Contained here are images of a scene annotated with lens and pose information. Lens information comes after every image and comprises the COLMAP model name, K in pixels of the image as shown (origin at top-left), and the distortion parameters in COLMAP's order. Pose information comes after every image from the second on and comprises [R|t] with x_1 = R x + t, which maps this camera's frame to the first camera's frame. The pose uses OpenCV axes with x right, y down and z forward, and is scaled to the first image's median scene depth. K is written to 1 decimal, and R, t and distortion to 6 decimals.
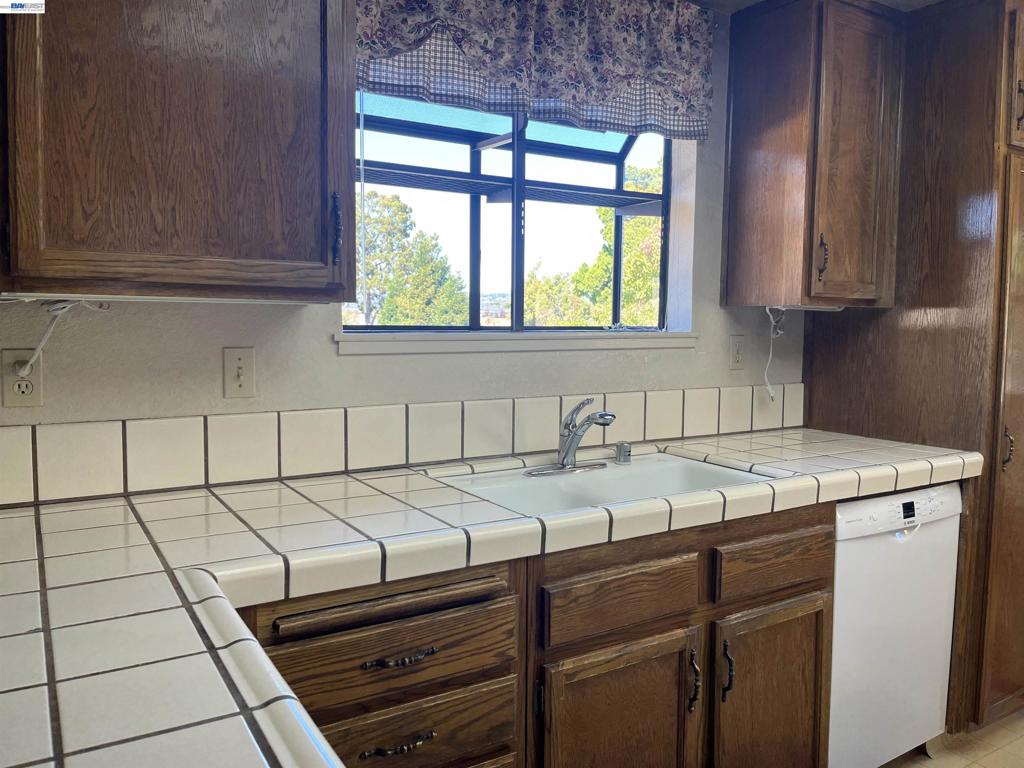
lens RADIAL K [[772.7, 0, 493.8], [0, 772.7, 360.1], [0, 0, 1]] dist [0.053333, -0.071211]
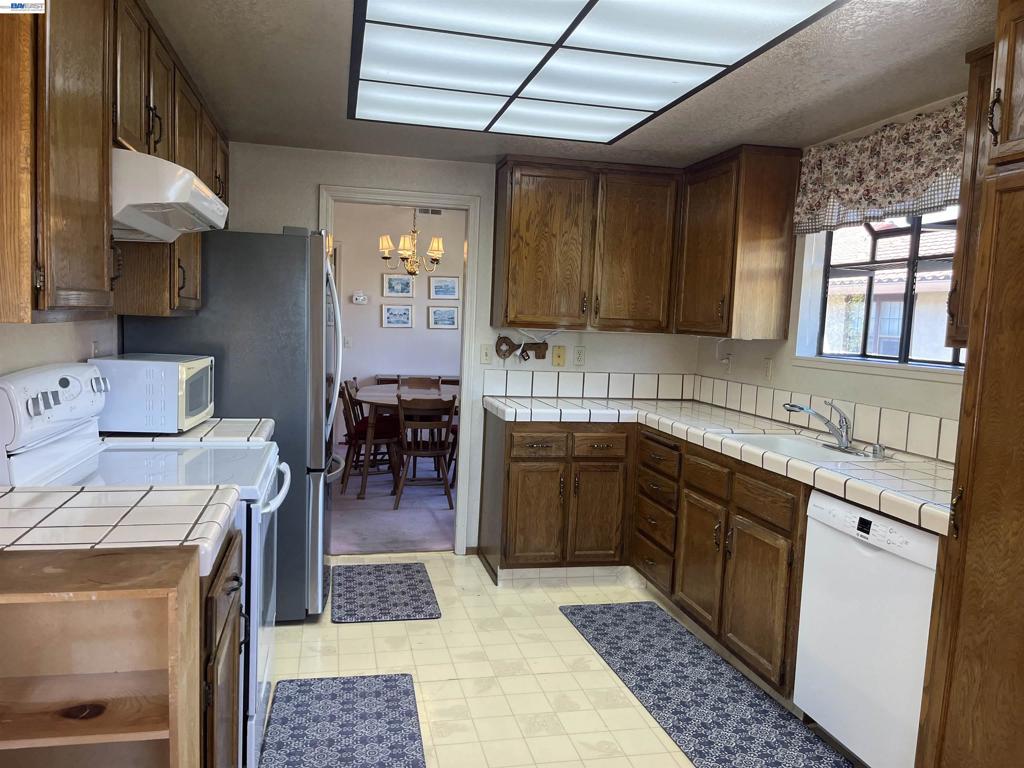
lens RADIAL K [[772.7, 0, 511.0], [0, 772.7, 386.6], [0, 0, 1]] dist [0.053333, -0.071211]
pose [[-0.322365, 0.052339, -0.945168, 1.732131], [-0.102896, 0.990617, 0.089950, -0.053785], [0.941007, 0.126251, -0.313954, 0.843224]]
